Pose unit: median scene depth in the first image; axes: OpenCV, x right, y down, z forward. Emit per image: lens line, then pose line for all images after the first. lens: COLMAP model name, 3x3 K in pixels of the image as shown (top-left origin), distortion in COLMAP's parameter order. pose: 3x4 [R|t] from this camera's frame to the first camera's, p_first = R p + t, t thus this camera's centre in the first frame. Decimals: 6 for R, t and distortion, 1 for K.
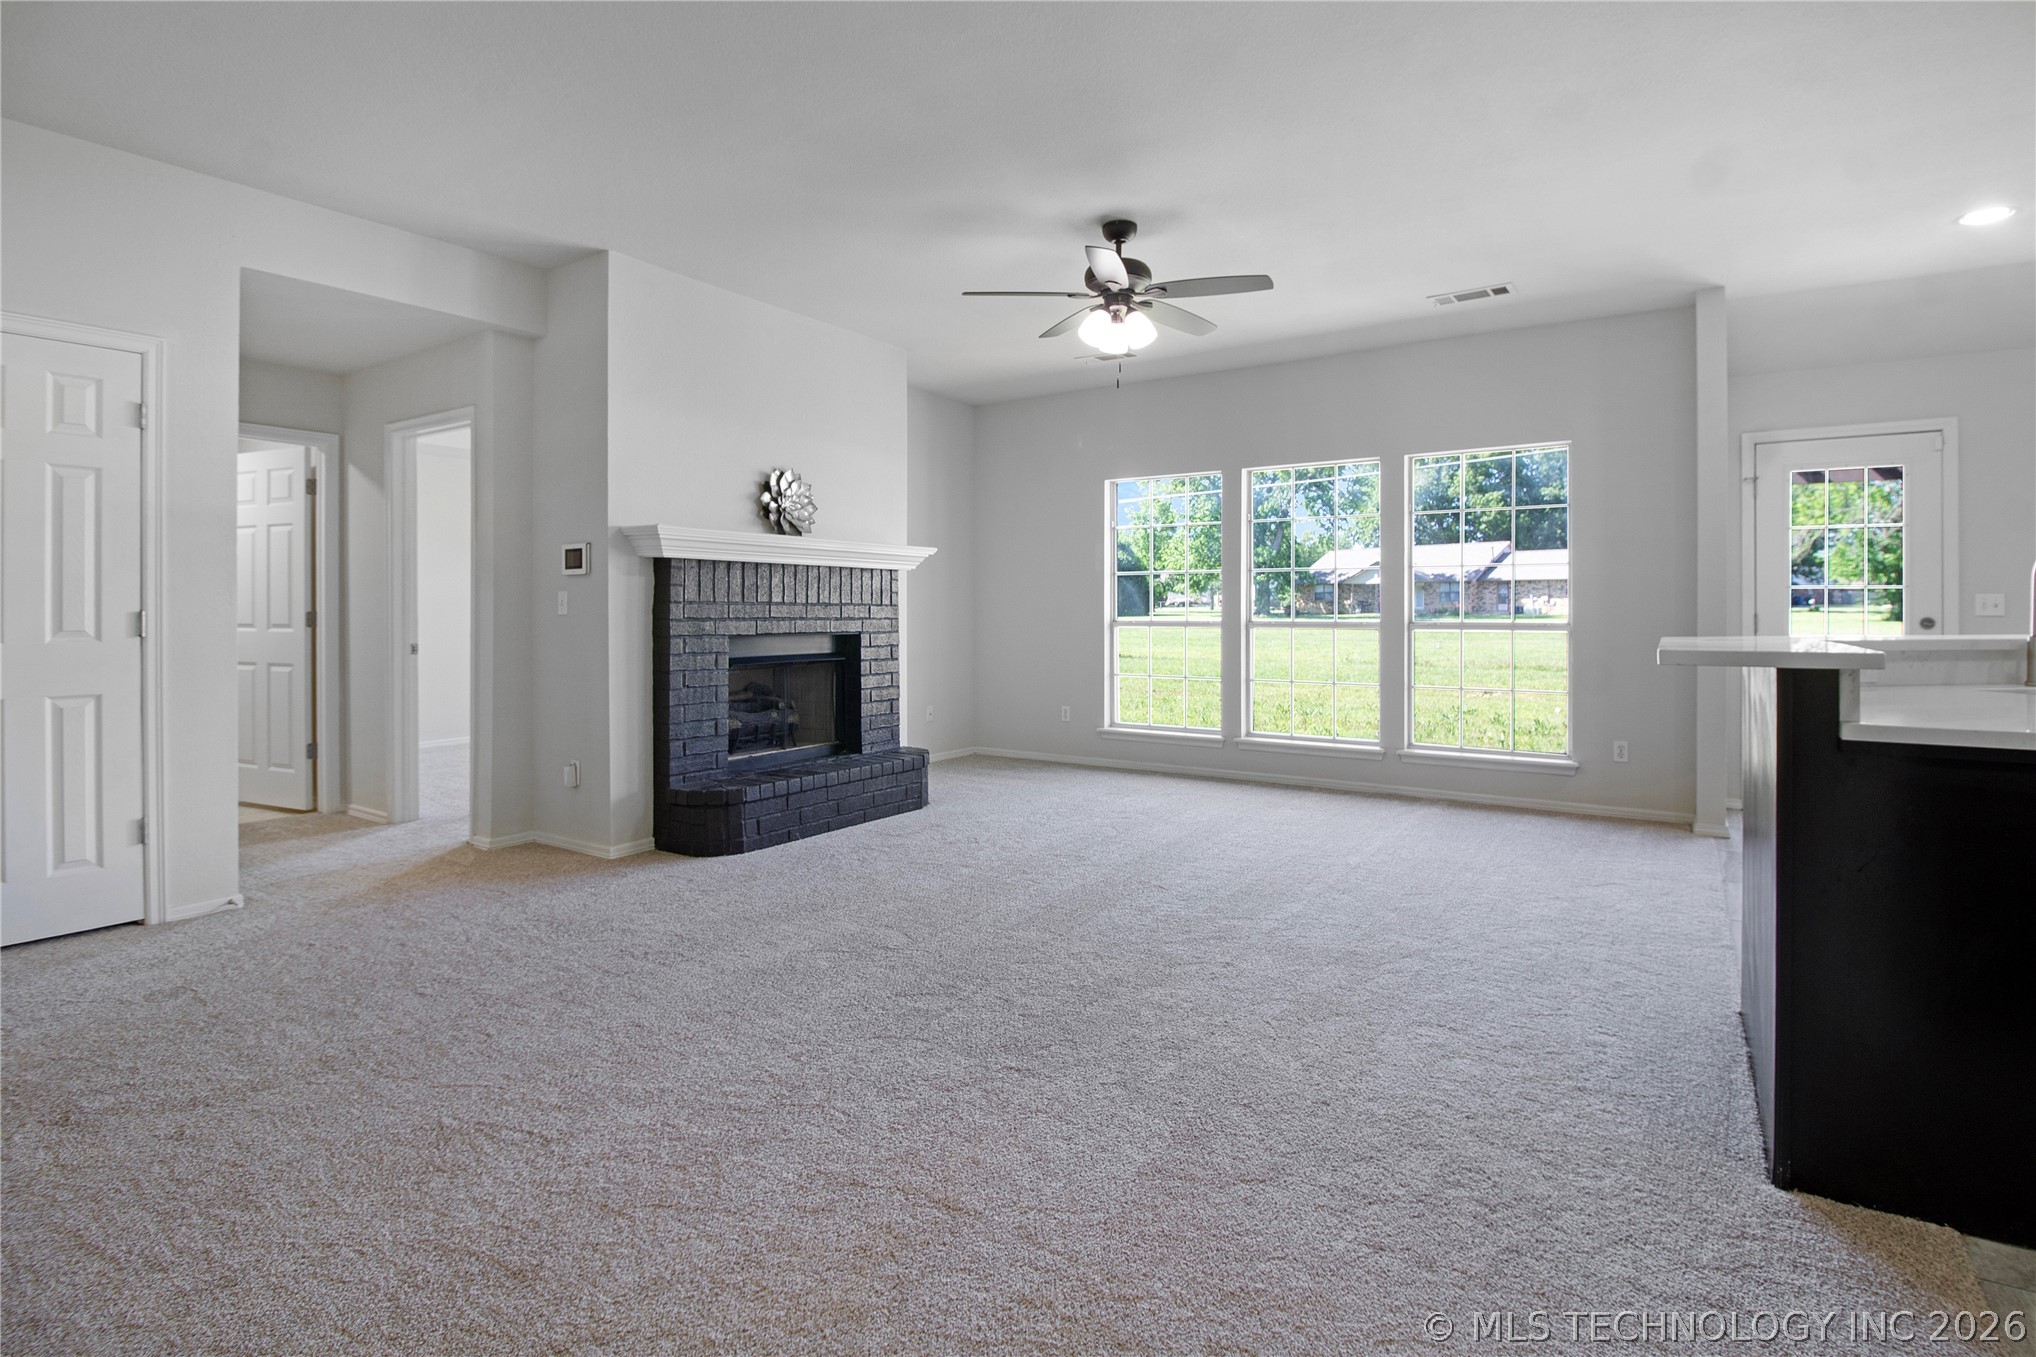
lens RADIAL K [[974.5, 0, 1072.2], [0, 974.5, 615.6], [0, 0, 1]] dist [-0.001240, -0.009601]
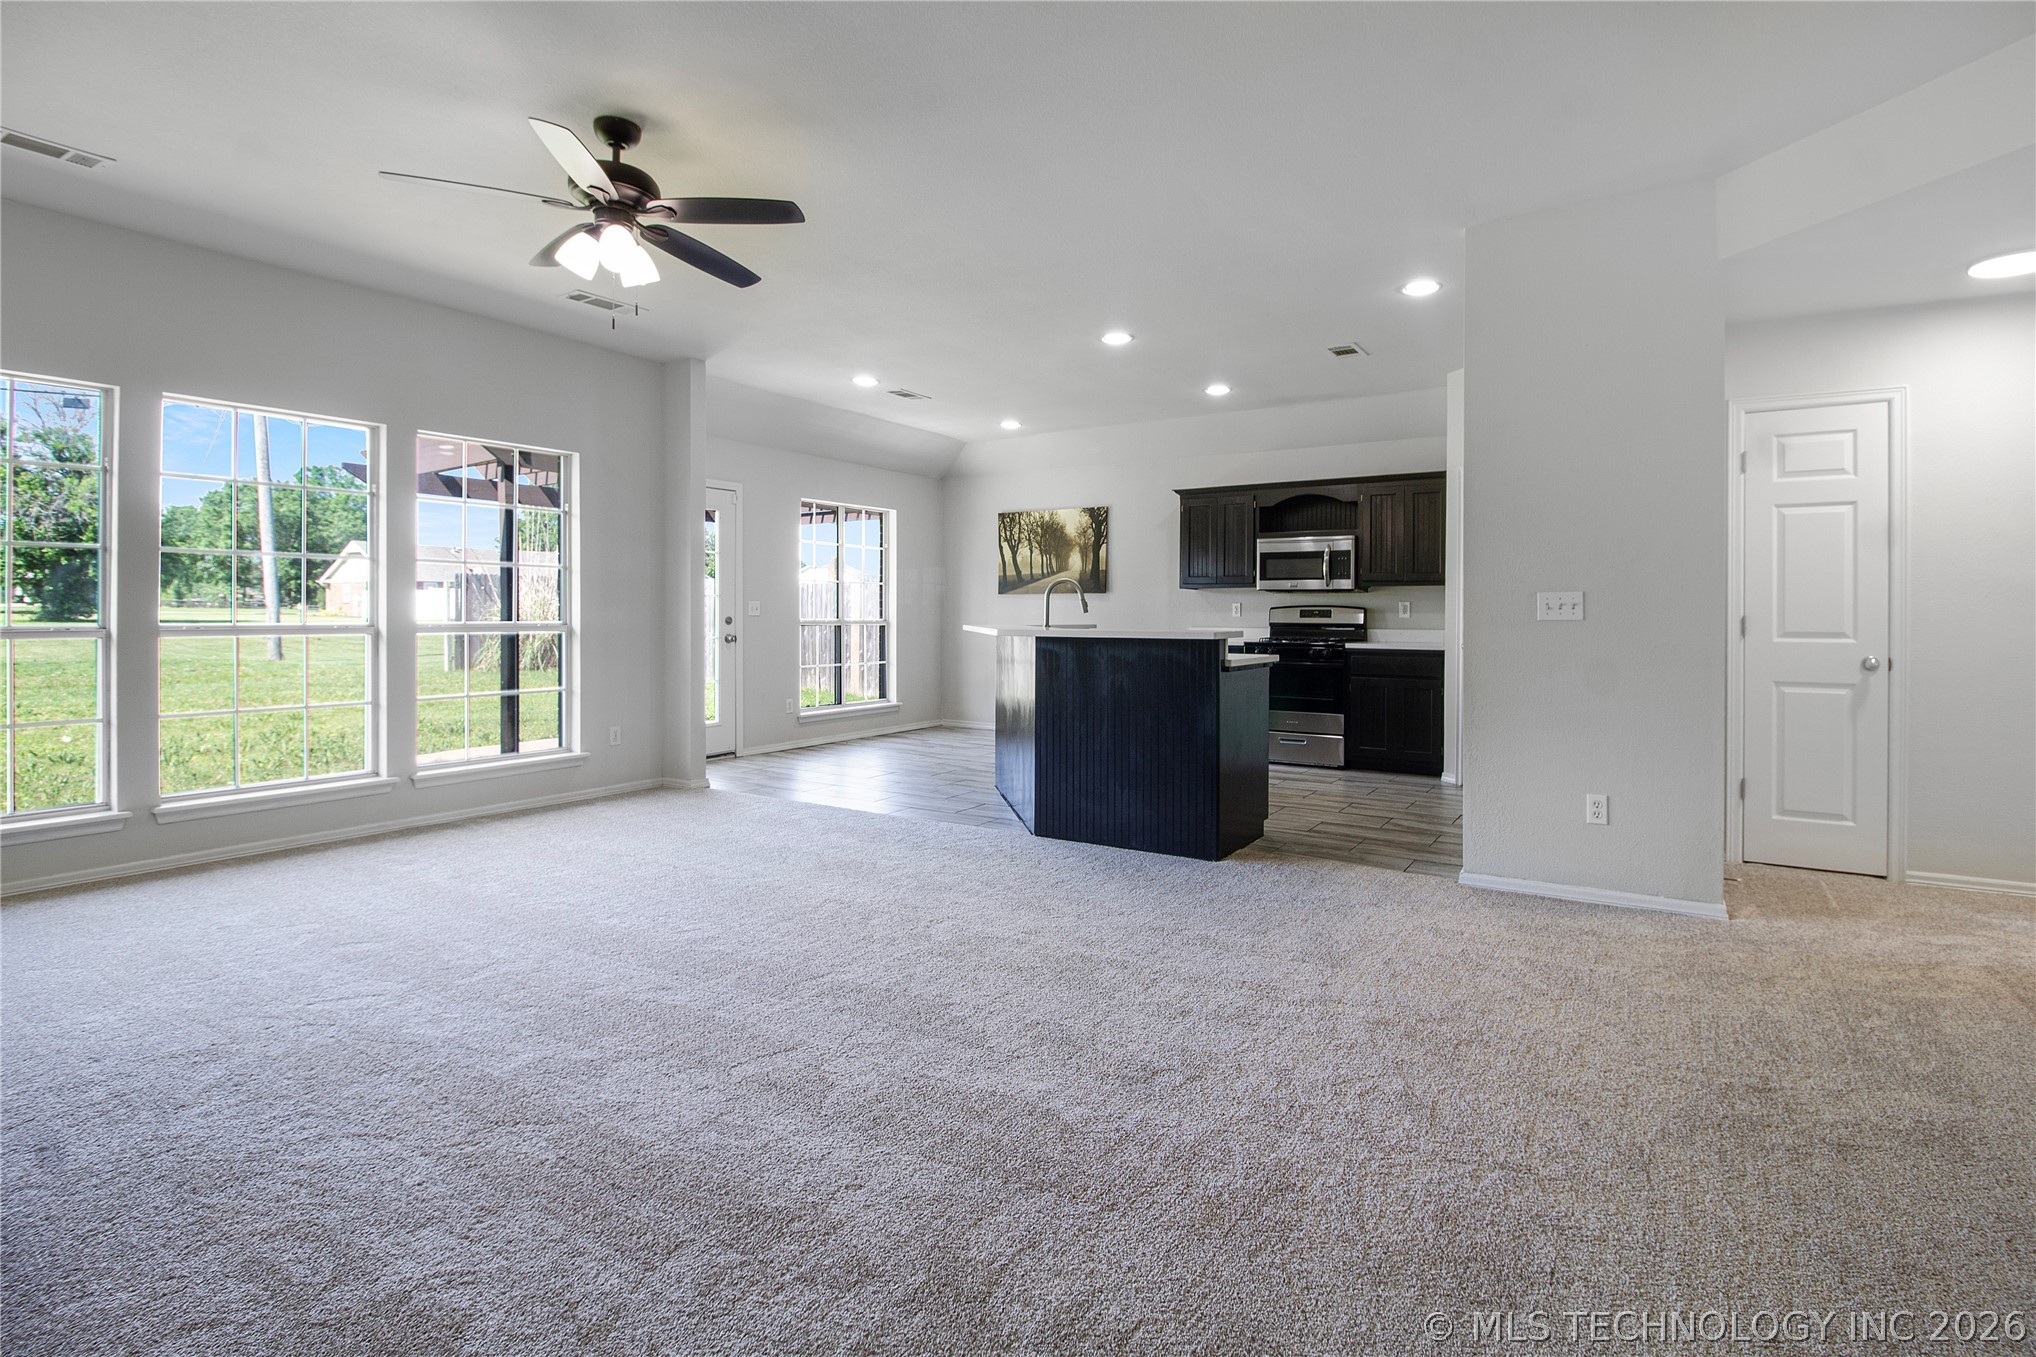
lens RADIAL K [[974.5, 0, 1023.4], [0, 974.5, 601.1], [0, 0, 1]] dist [-0.001240, -0.009601]
pose [[0.042117, 0.012859, 0.999030, -0.534024], [0.001084, 0.999916, -0.012916, -0.002750], [-0.999112, 0.001627, 0.042100, 0.462732]]
